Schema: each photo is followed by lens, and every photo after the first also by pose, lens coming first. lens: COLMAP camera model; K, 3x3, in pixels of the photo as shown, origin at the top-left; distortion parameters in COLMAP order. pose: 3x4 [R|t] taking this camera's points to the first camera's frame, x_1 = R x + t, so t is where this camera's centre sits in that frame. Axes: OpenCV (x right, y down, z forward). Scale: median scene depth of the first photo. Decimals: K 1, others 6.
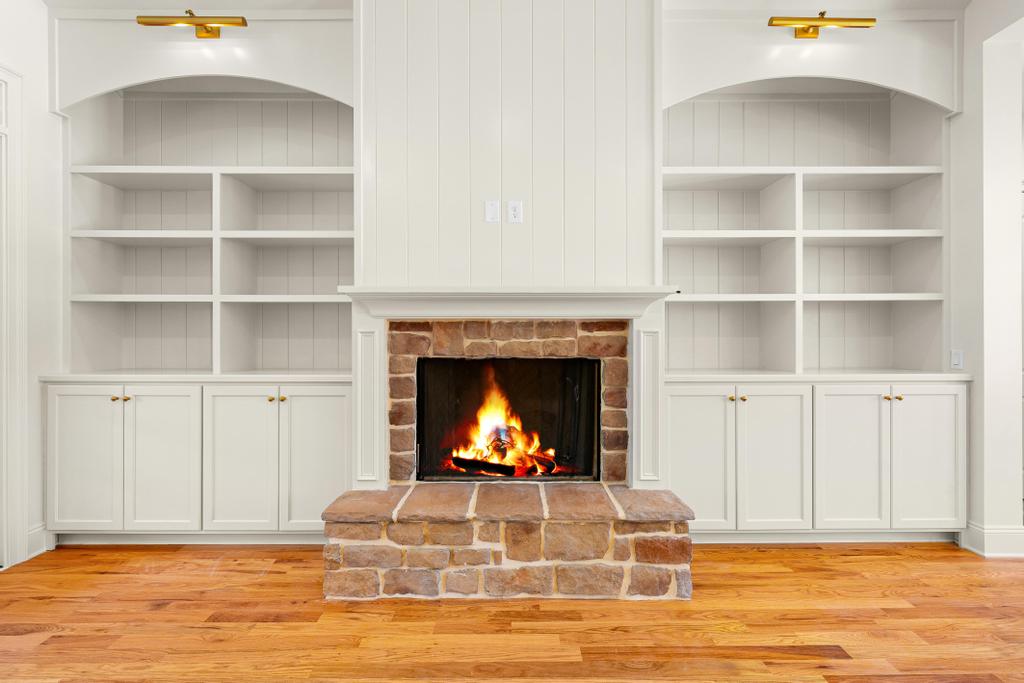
lens RADIAL K [[452.2, 0, 512.9], [0, 452.2, 339.6], [0, 0, 1]] dist [-0.004724, 0.000003]
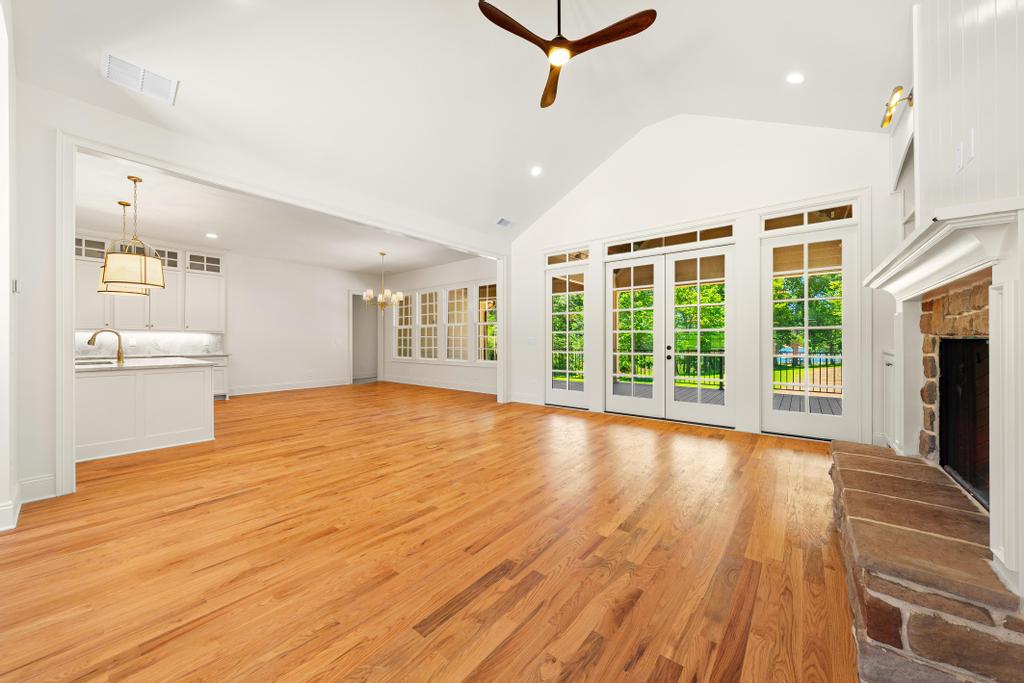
lens RADIAL K [[365.4, 0, 517.3], [0, 365.4, 342.0], [0, 0, 1]] dist [-0.000596, 0.000086]
pose [[-0.623359, -0.006690, -0.781907, 0.969094], [0.004166, 0.999921, -0.011876, 0.055372], [0.781925, -0.010660, -0.623282, 0.784349]]
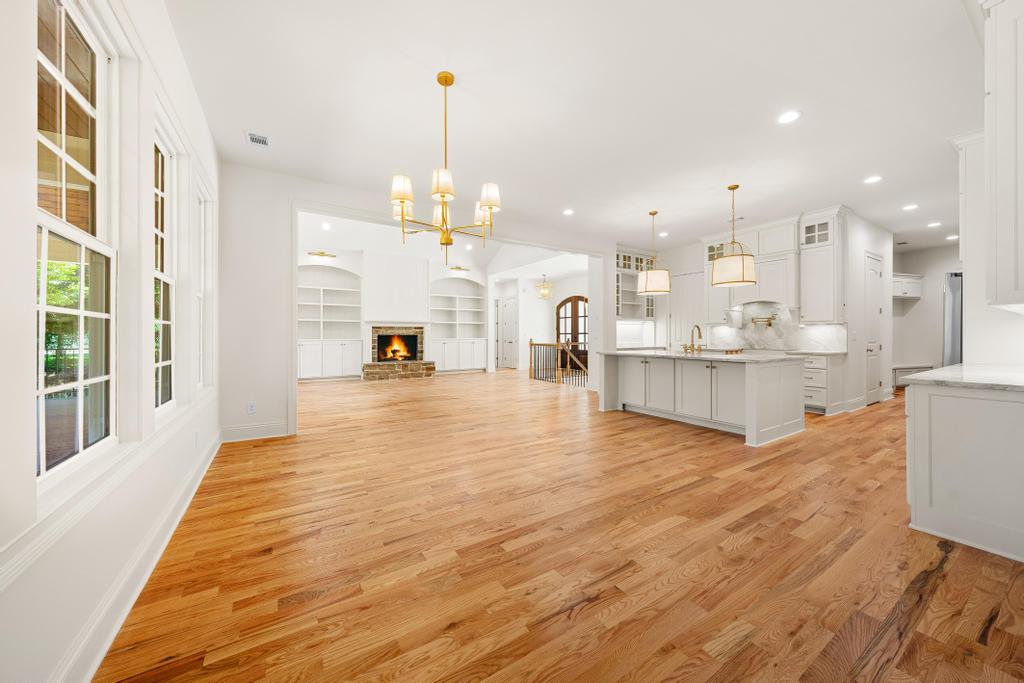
lens RADIAL K [[365.4, 0, 514.4], [0, 365.4, 335.6], [0, 0, 1]] dist [-0.000596, 0.000086]
pose [[0.849015, 0.004581, 0.528350, -0.988620], [-0.009482, 0.999933, 0.006568, 0.011056], [-0.528284, -0.010586, 0.849002, -2.847697]]
